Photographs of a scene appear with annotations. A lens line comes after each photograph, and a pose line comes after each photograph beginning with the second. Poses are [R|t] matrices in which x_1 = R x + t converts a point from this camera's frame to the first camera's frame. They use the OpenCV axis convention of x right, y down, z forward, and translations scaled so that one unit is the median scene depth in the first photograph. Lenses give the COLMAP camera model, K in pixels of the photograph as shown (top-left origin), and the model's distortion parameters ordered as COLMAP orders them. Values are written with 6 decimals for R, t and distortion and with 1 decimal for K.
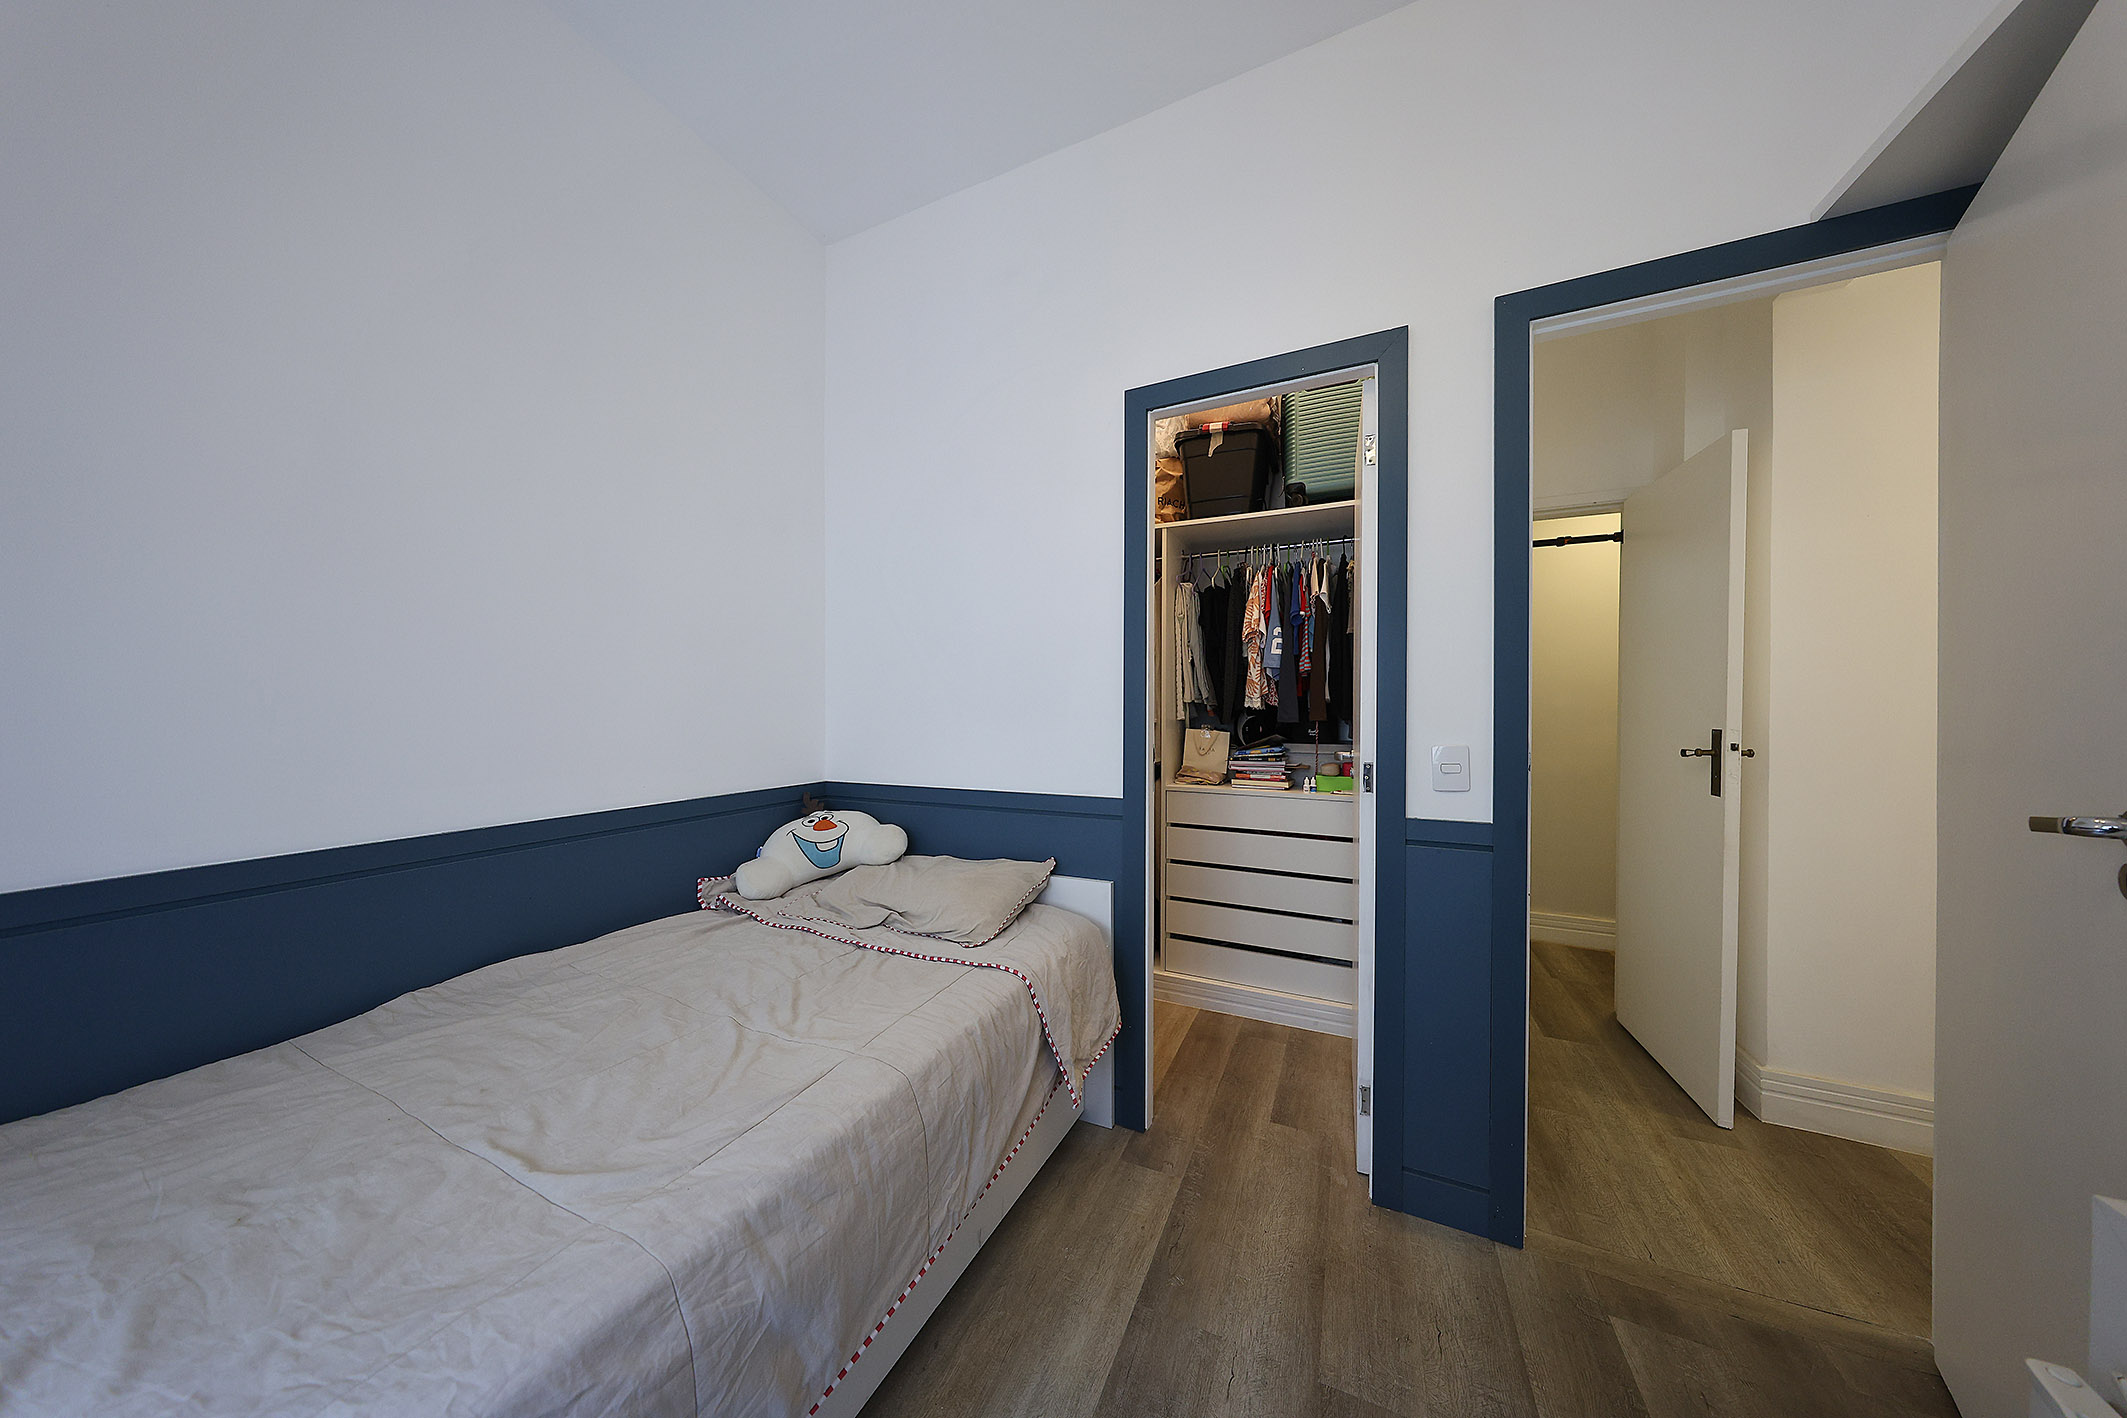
lens RADIAL K [[648.9, 0, 1058.7], [0, 648.9, 711.2], [0, 0, 1]] dist [0.000456, -0.000313]
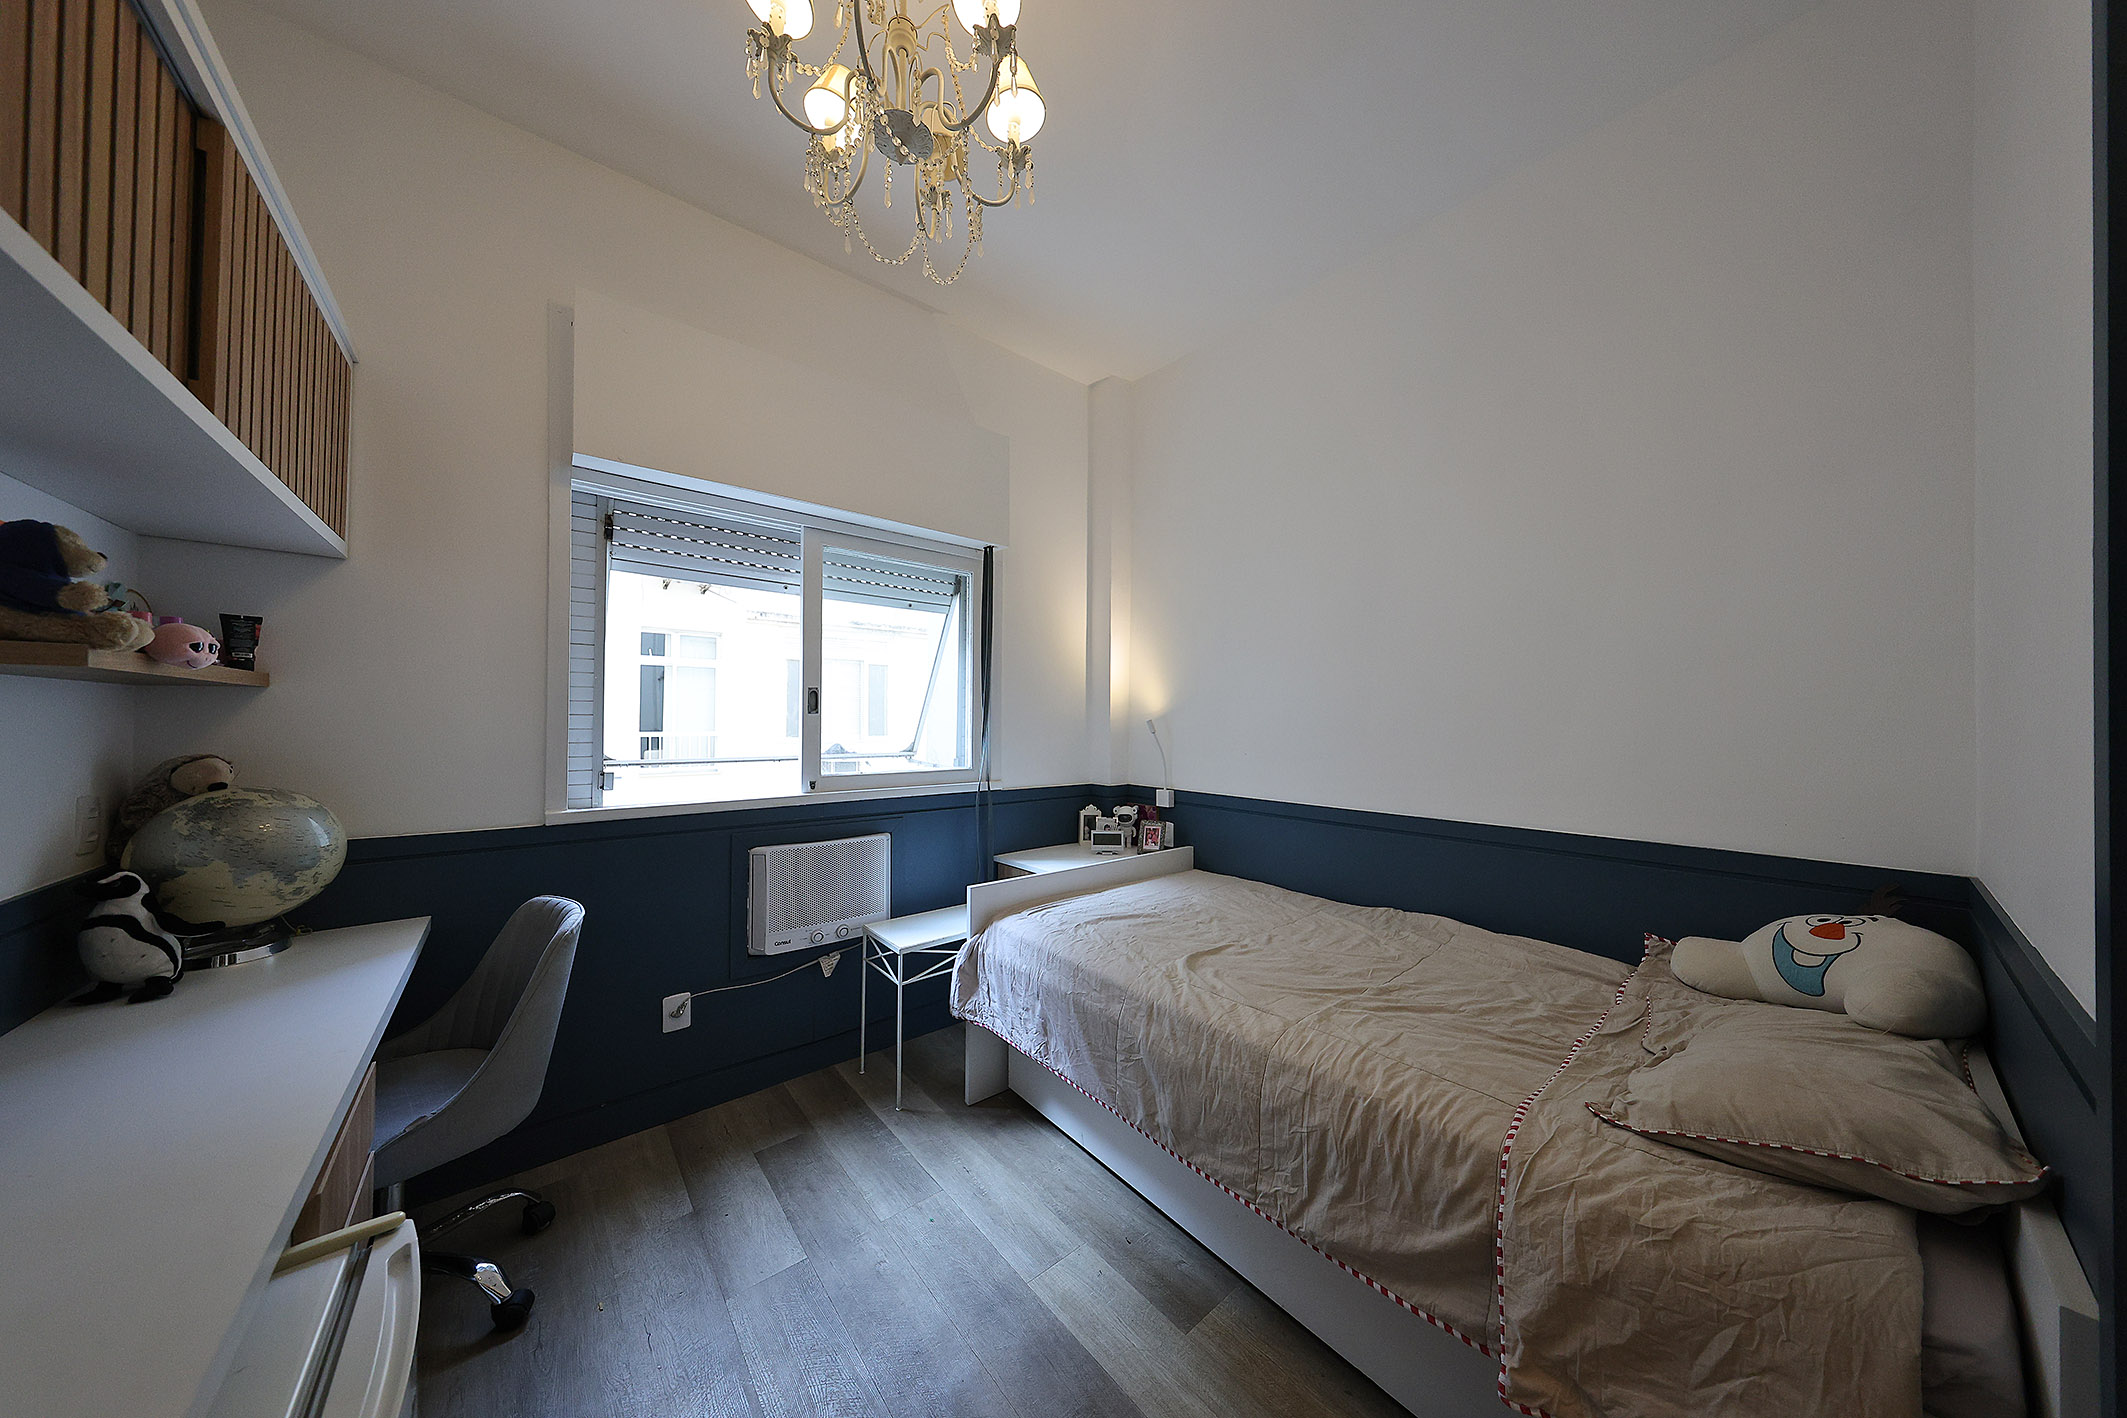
lens RADIAL K [[648.9, 0, 1065.7], [0, 648.9, 710.7], [0, 0, 1]] dist [0.000456, -0.000313]
pose [[-0.430584, -0.012571, -0.902463, 0.607455], [-0.008344, 0.999916, -0.009948, -0.027850], [0.902512, 0.003247, -0.430652, 0.702439]]
